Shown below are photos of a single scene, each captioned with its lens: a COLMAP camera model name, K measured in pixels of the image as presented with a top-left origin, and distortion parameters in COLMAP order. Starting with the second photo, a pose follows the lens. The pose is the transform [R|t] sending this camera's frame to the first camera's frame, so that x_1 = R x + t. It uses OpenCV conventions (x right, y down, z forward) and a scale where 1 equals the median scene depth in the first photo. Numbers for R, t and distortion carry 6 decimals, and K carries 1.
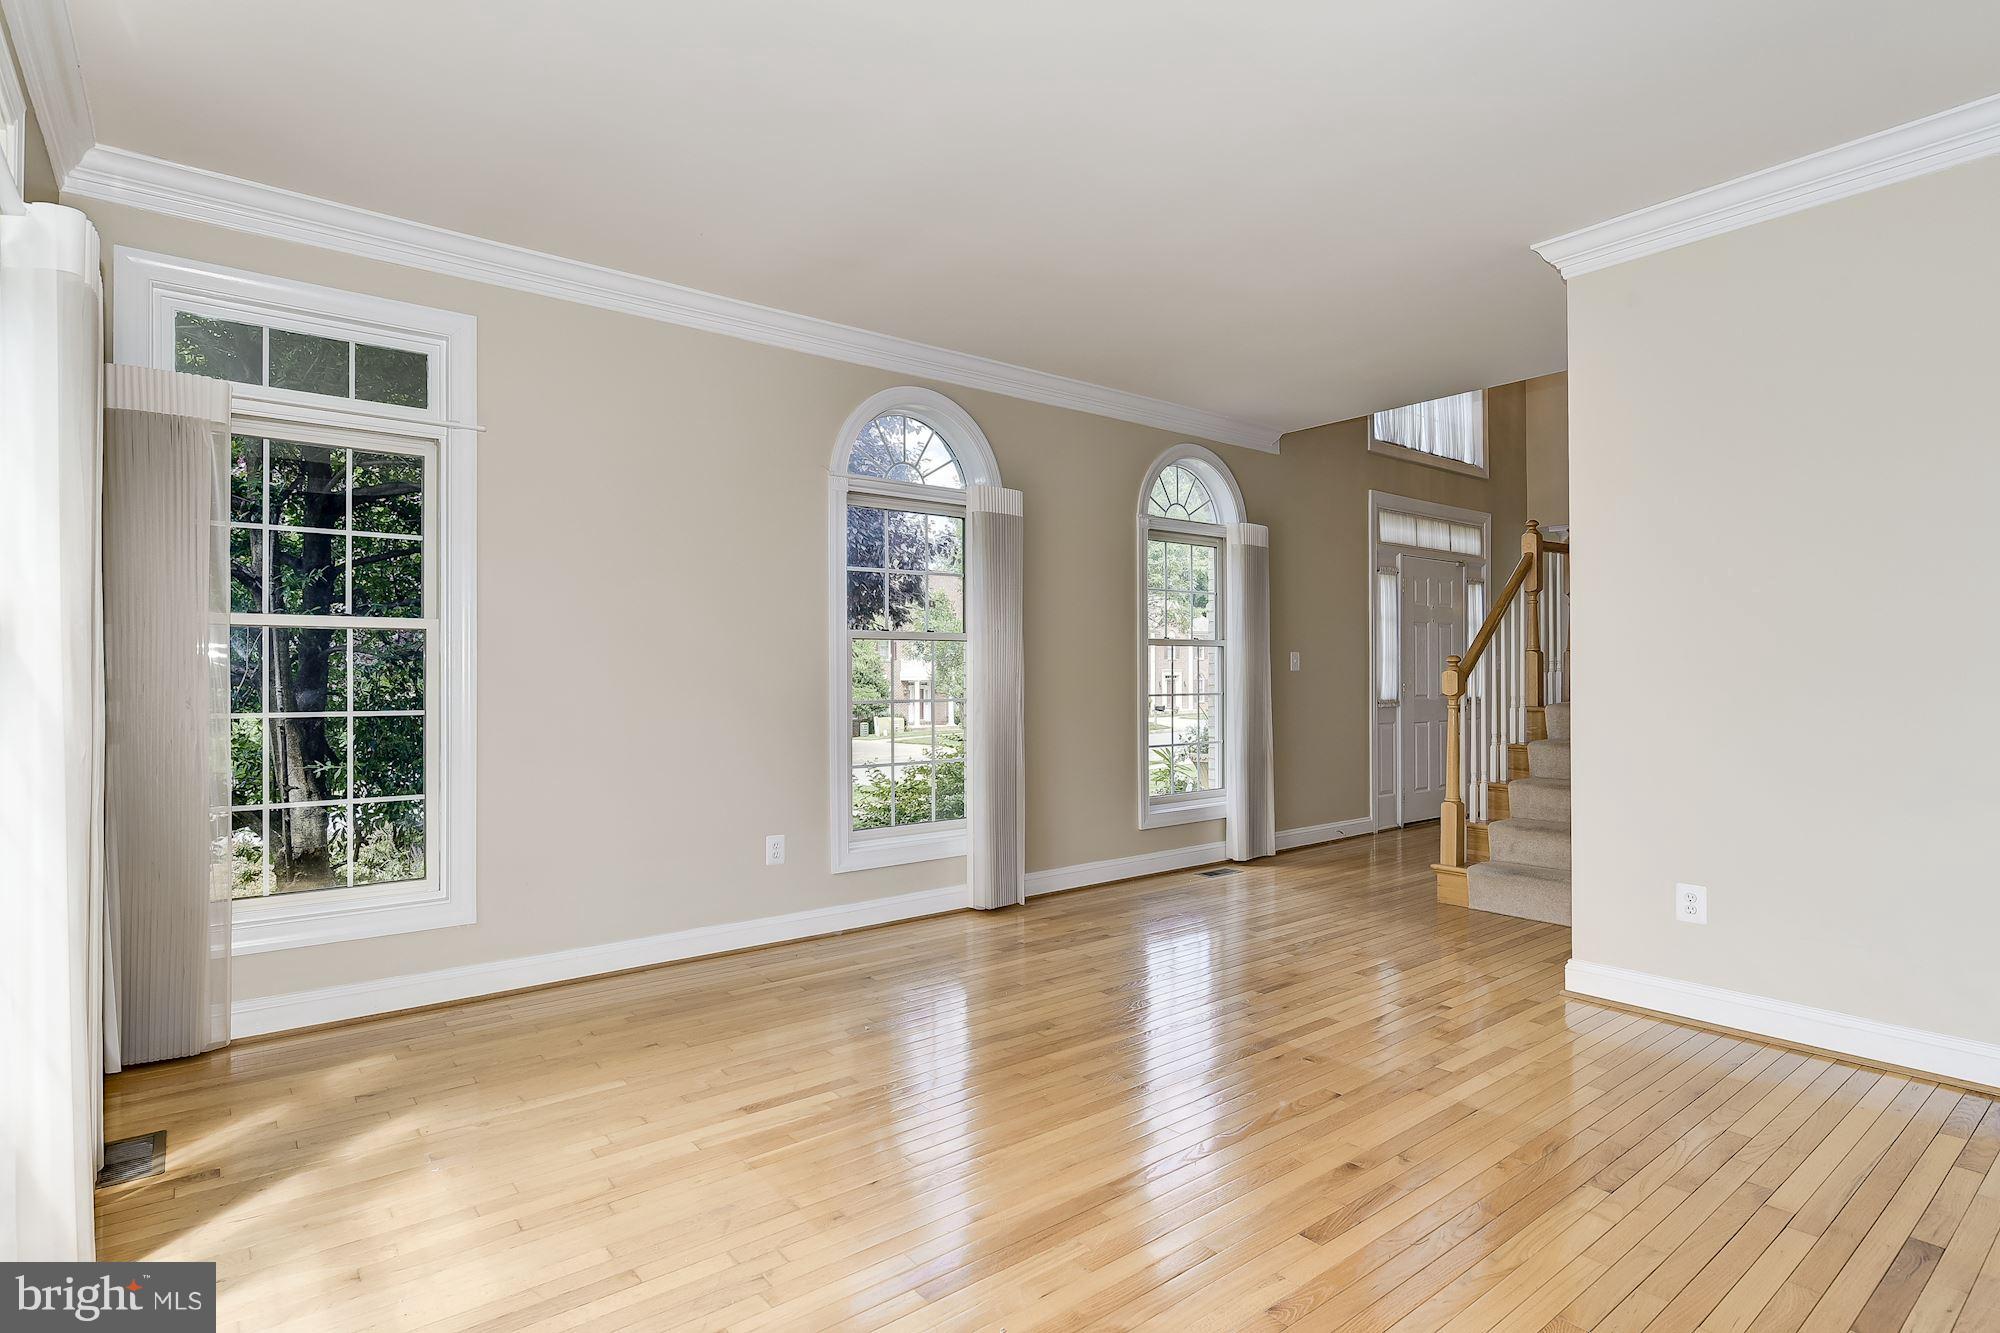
lens RADIAL K [[1001.2, 0, 1000.0], [0, 1001.2, 666.5], [0, 0, 1]] dist [0.000232, 0.000966]
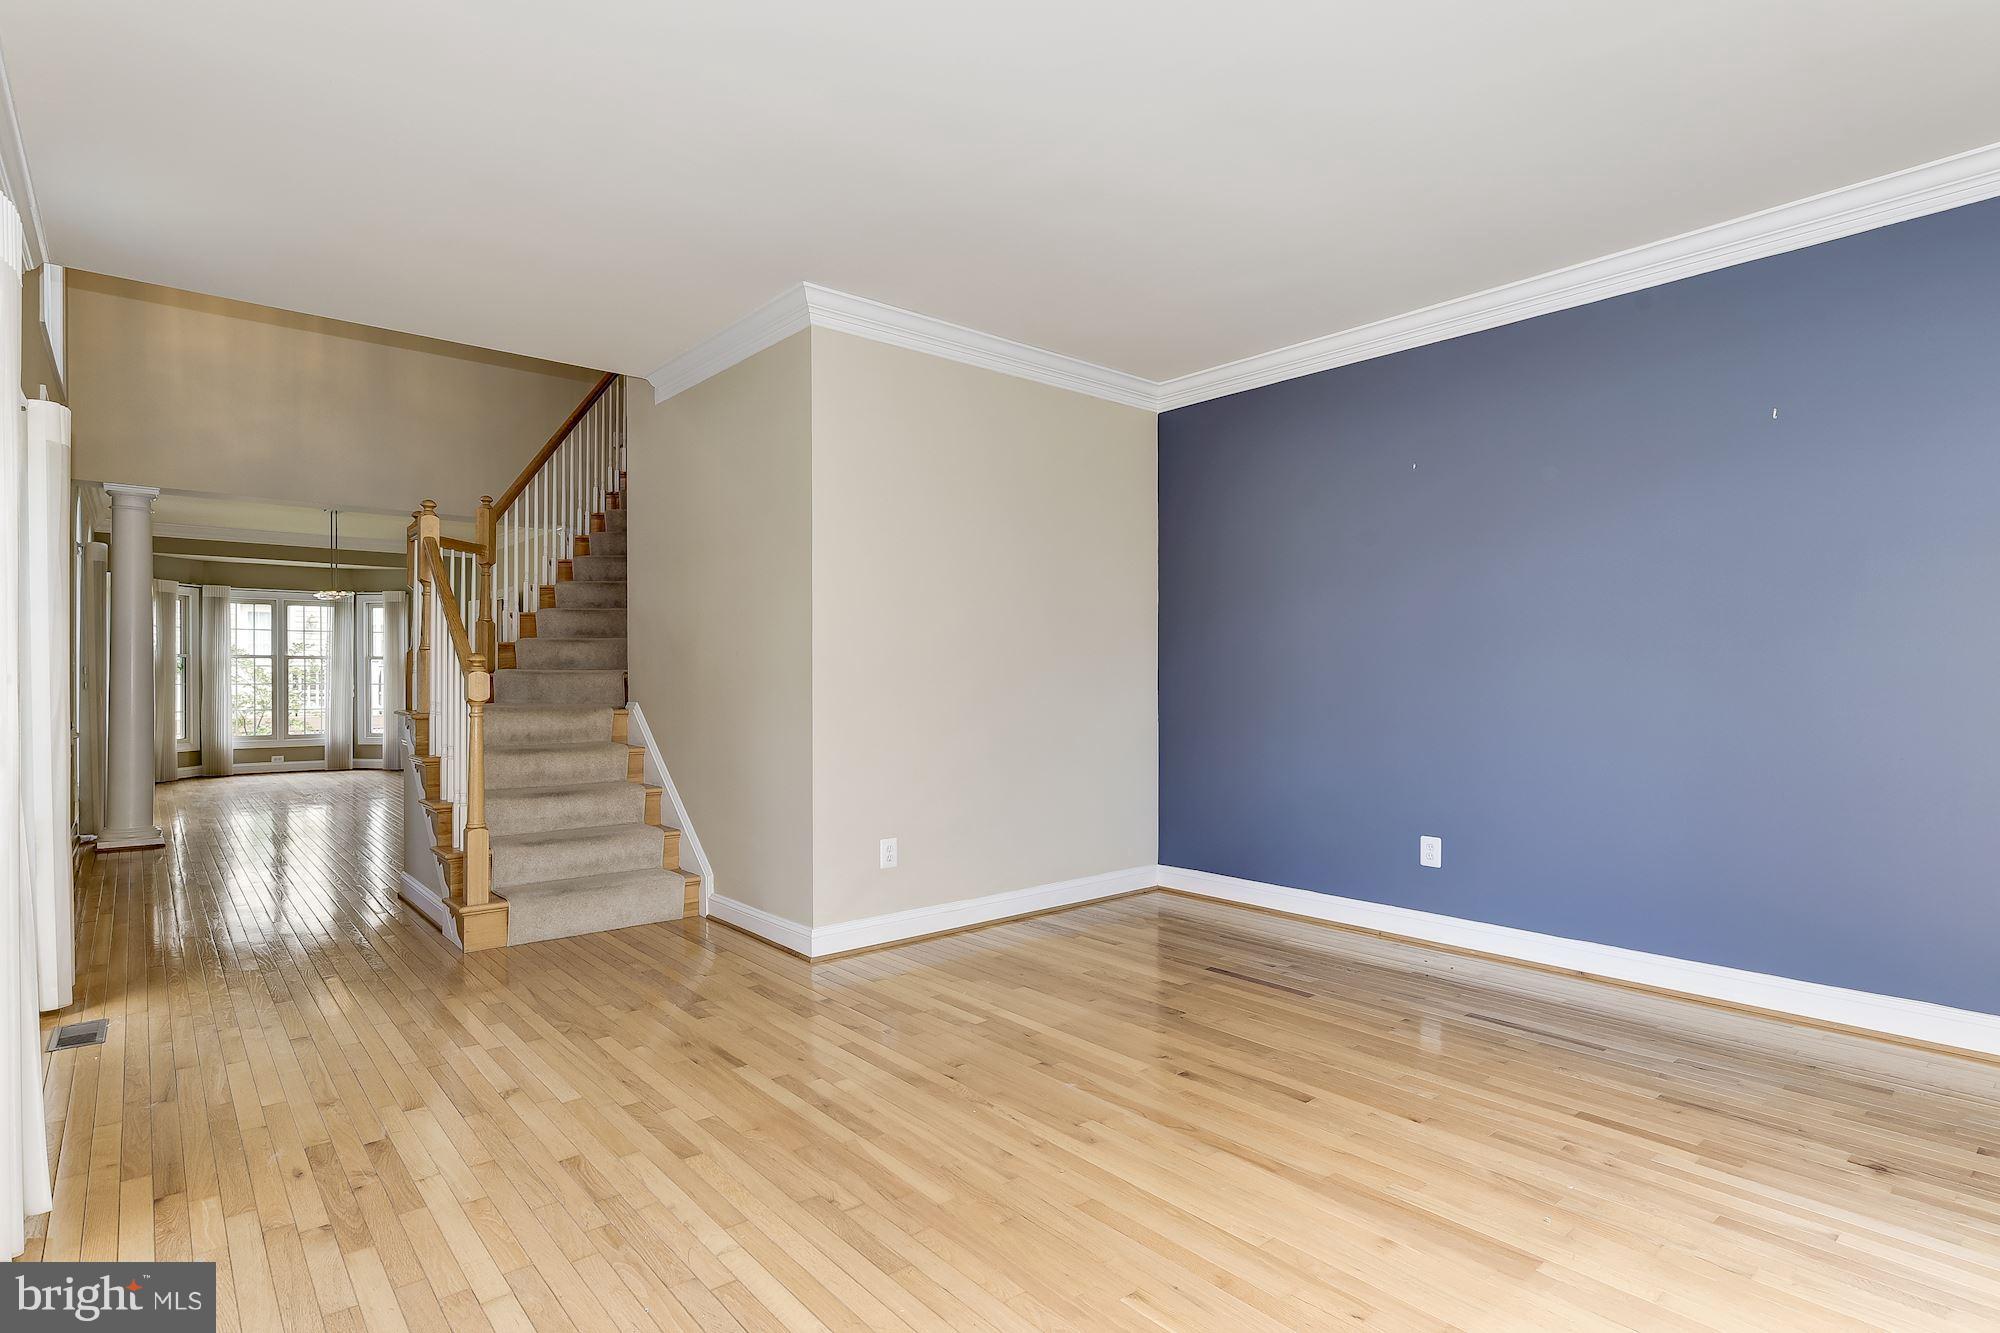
lens RADIAL K [[1001.2, 0, 1000.0], [0, 1001.2, 666.5], [0, 0, 1]] dist [0.000232, 0.000966]
pose [[-0.037142, 0.007761, 0.999280, -0.690517], [-0.015497, 0.999845, -0.008342, -0.002890], [-0.999190, -0.015796, -0.037016, 0.974611]]
